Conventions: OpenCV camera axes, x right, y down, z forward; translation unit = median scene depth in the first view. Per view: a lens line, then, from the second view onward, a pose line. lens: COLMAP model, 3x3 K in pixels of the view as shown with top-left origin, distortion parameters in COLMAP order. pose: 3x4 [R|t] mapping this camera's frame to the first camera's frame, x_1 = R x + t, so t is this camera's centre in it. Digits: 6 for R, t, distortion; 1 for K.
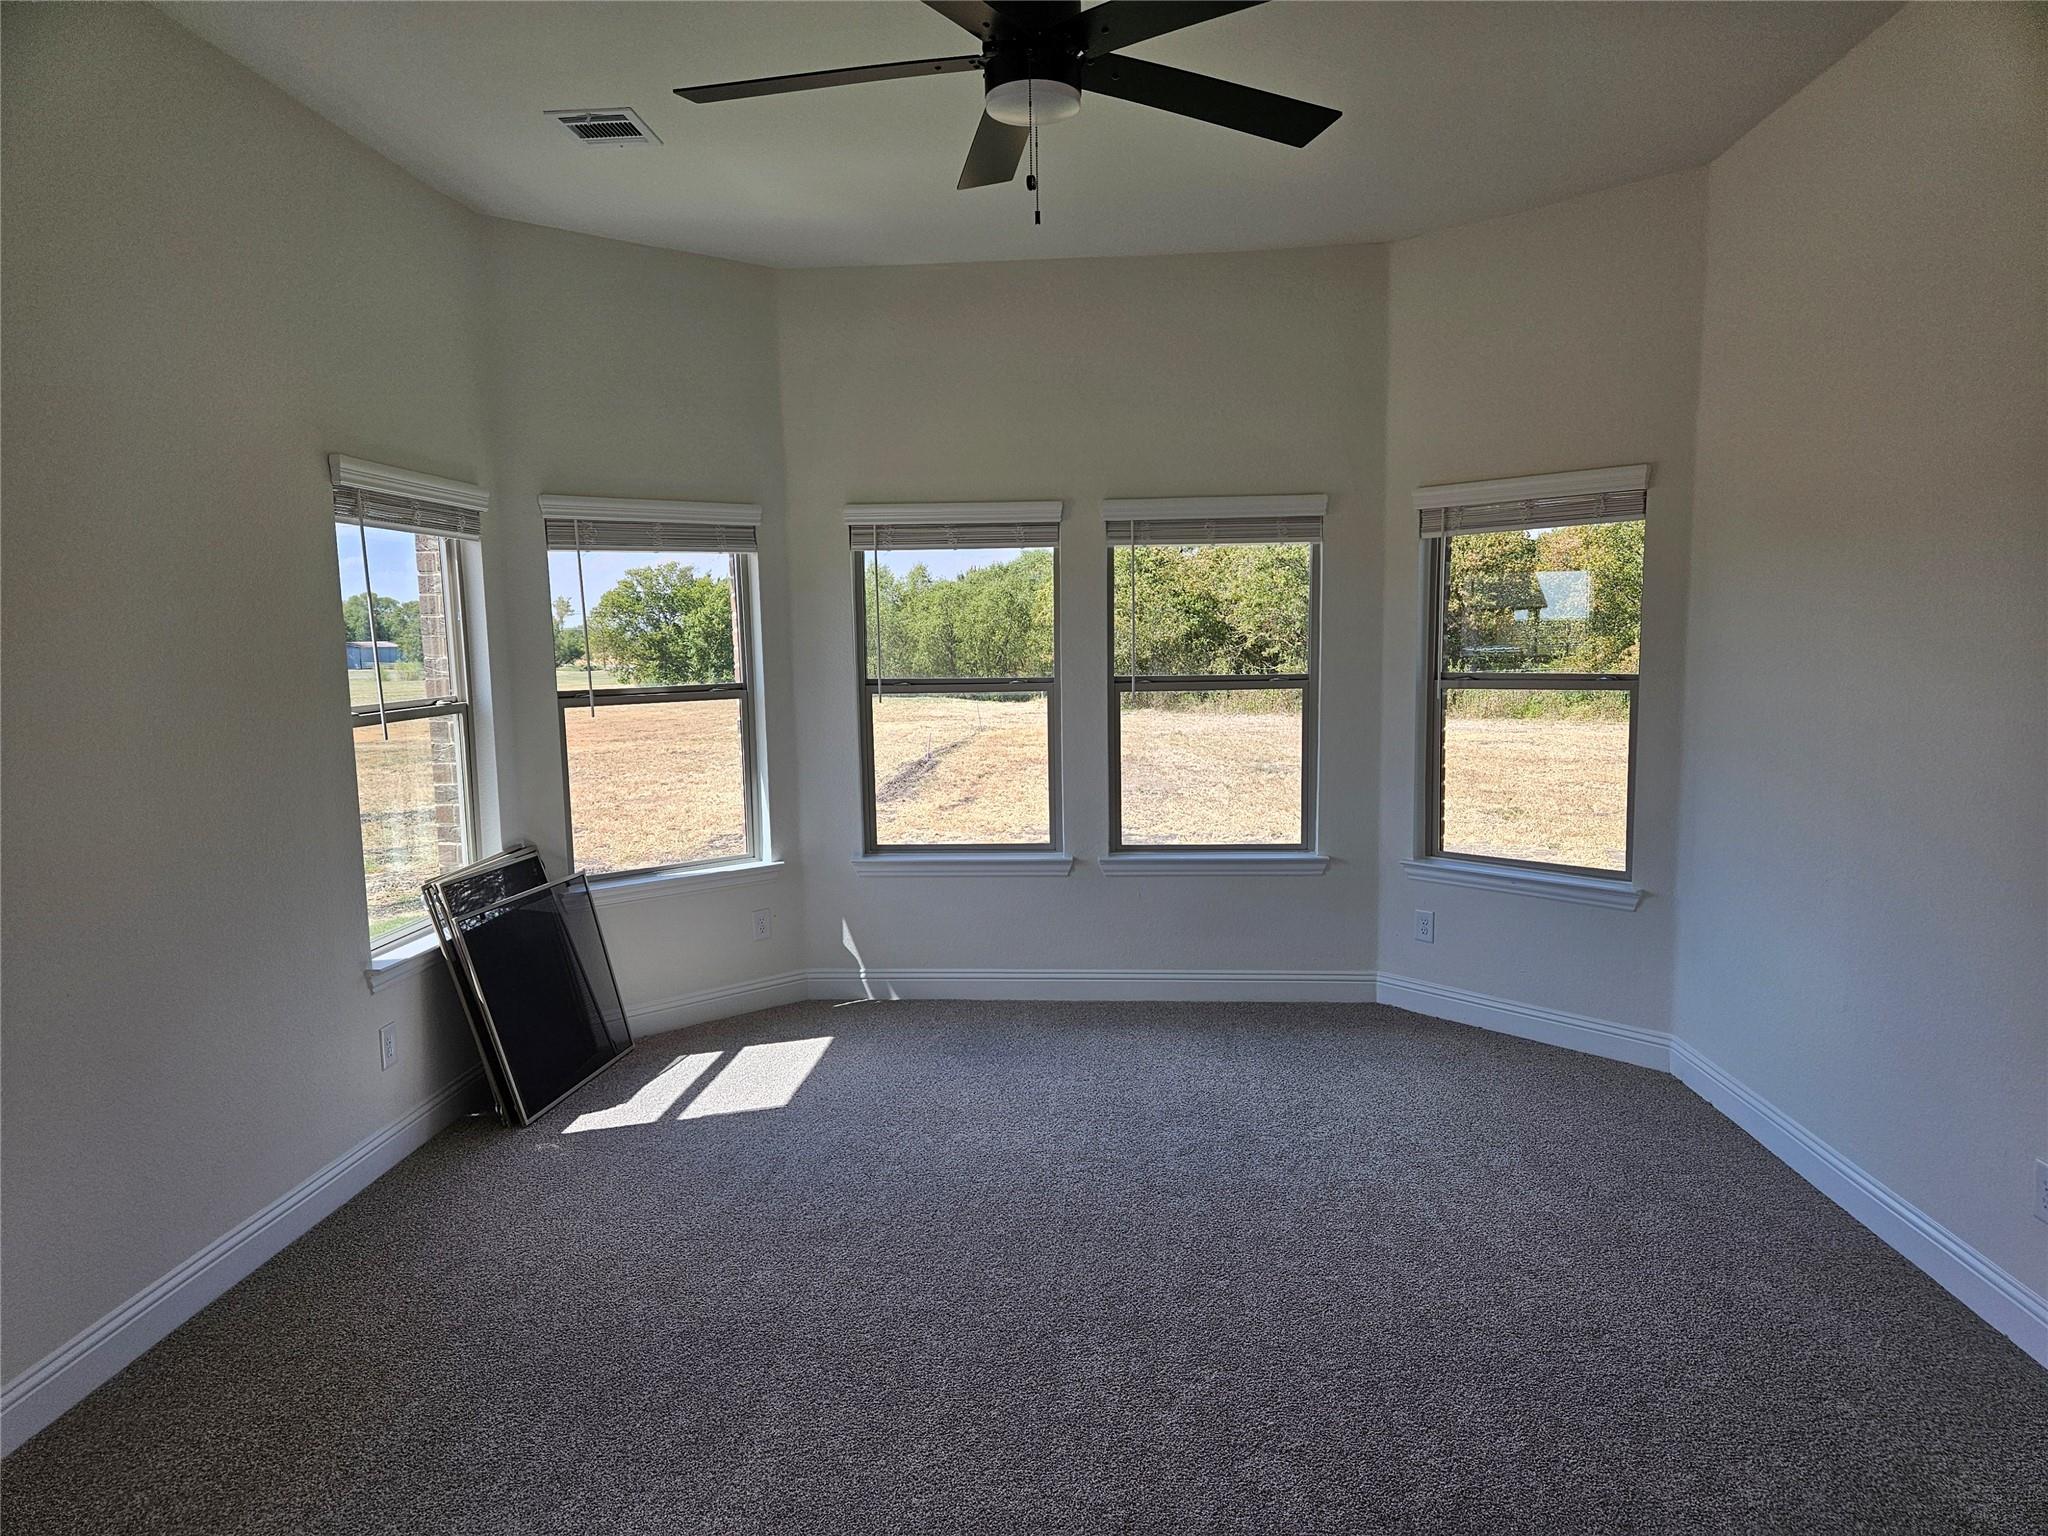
lens RADIAL K [[1385.0, 0, 1021.2], [0, 1385.0, 802.8], [0, 0, 1]] dist [0.071009, -0.049759]
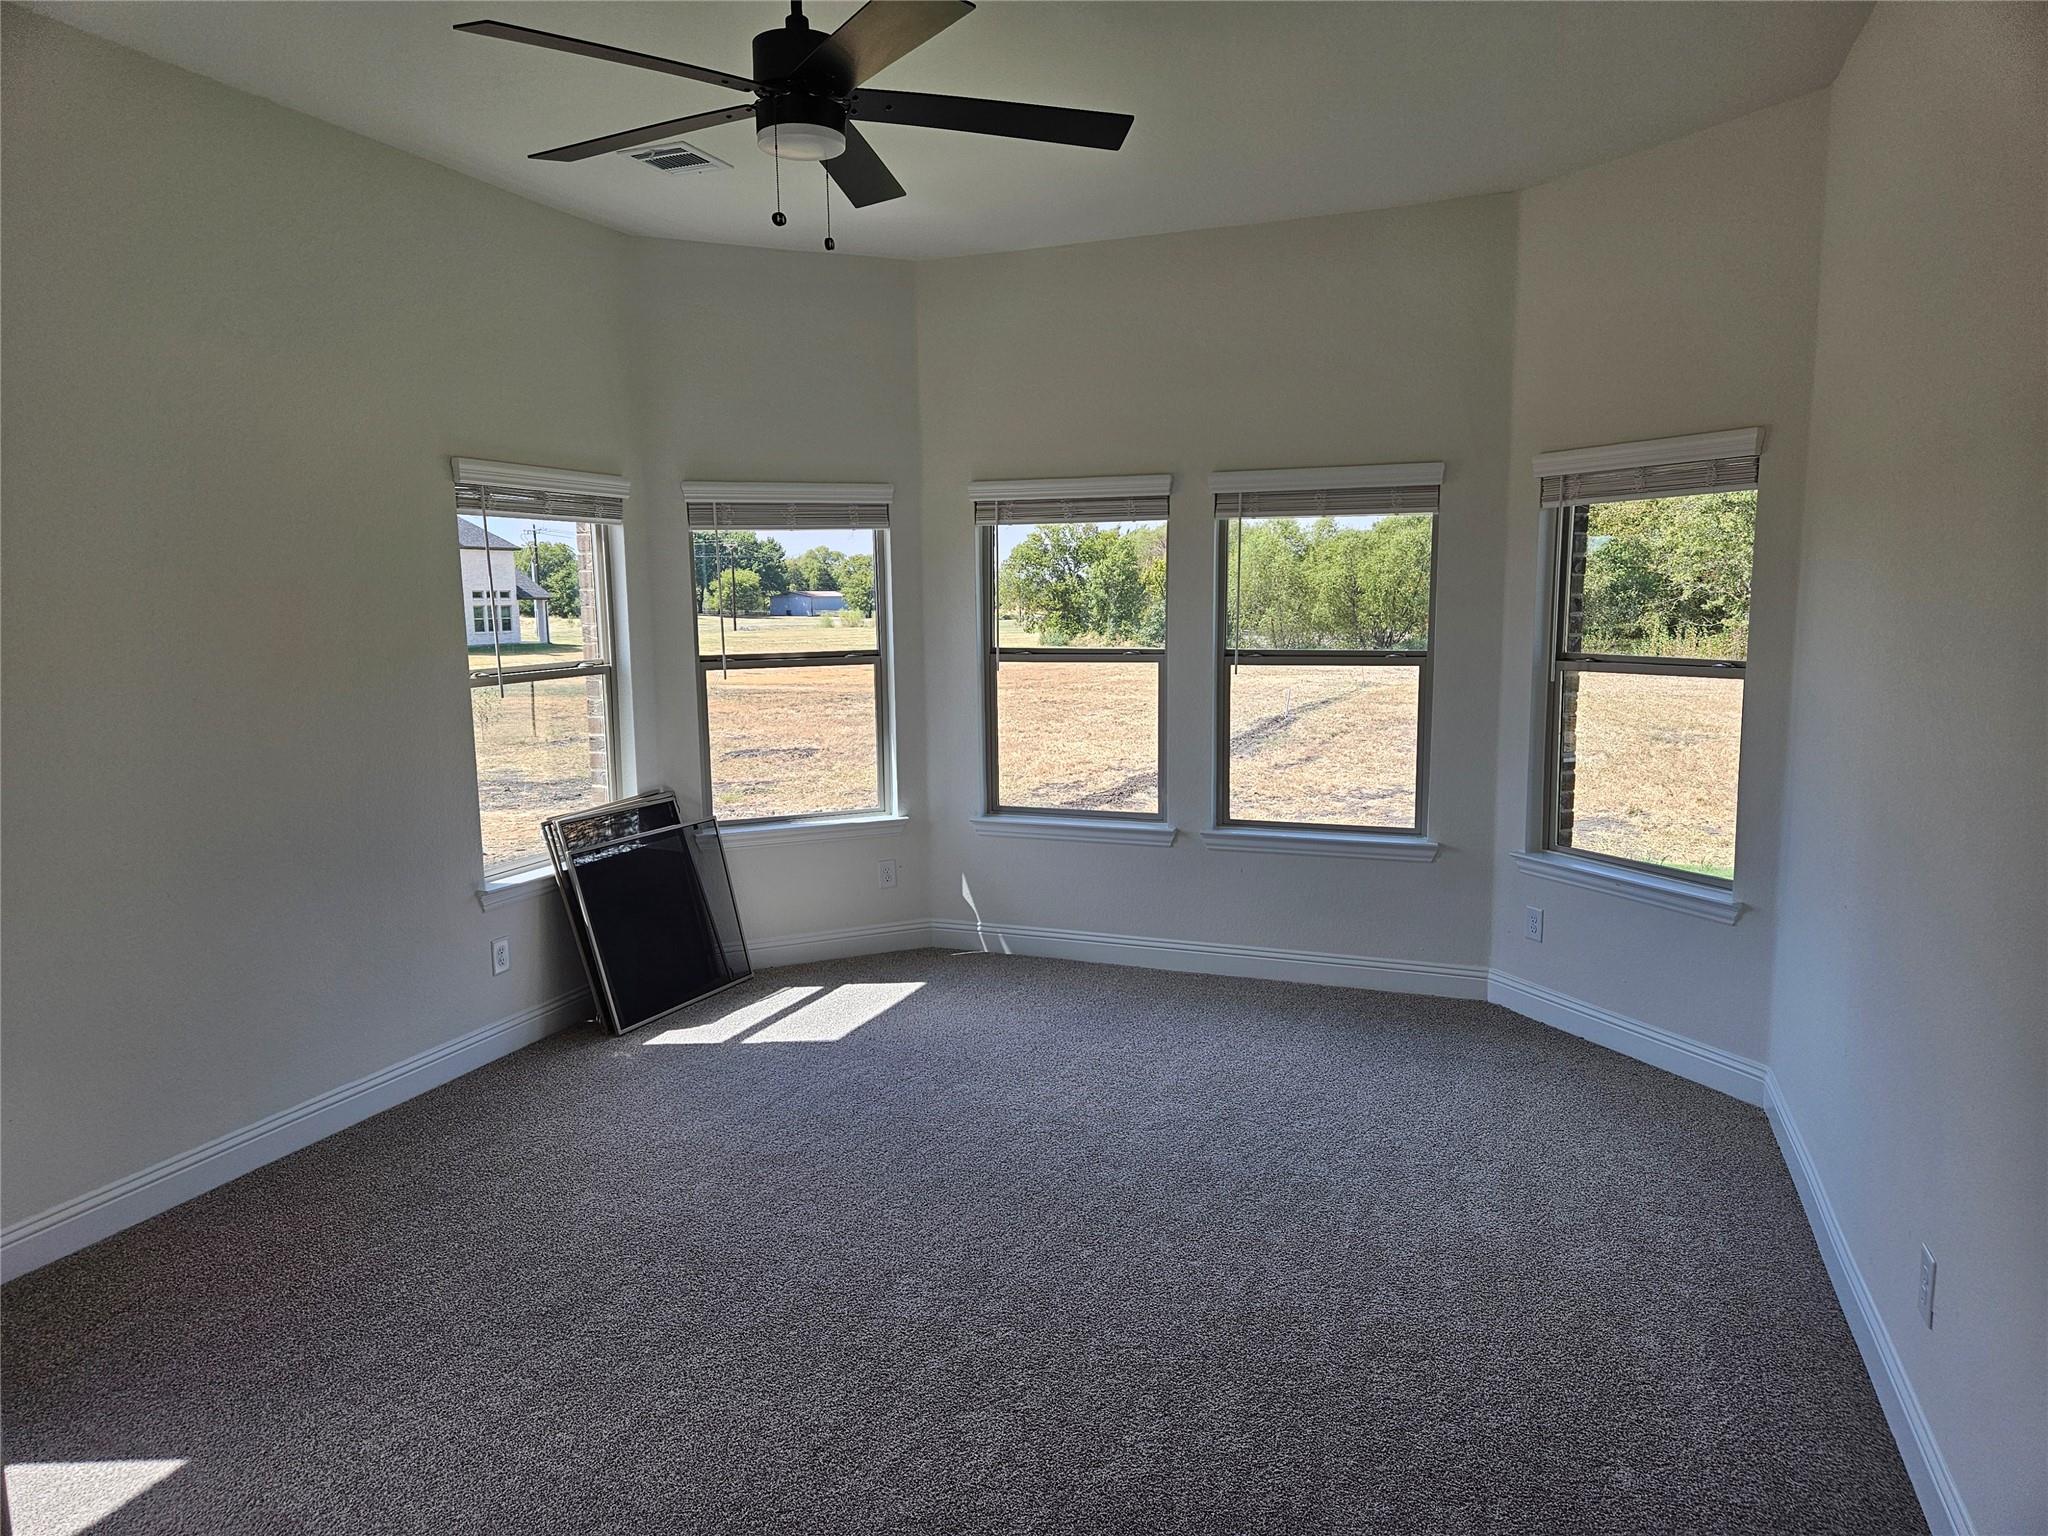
lens RADIAL K [[1385.0, 0, 1006.4], [0, 1385.0, 781.9], [0, 0, 1]] dist [0.071009, -0.049759]
pose [[0.953404, 0.047443, -0.297942, 0.226436], [-0.041181, 0.998780, 0.027264, -0.017619], [0.298872, -0.013725, 0.954195, 0.001537]]
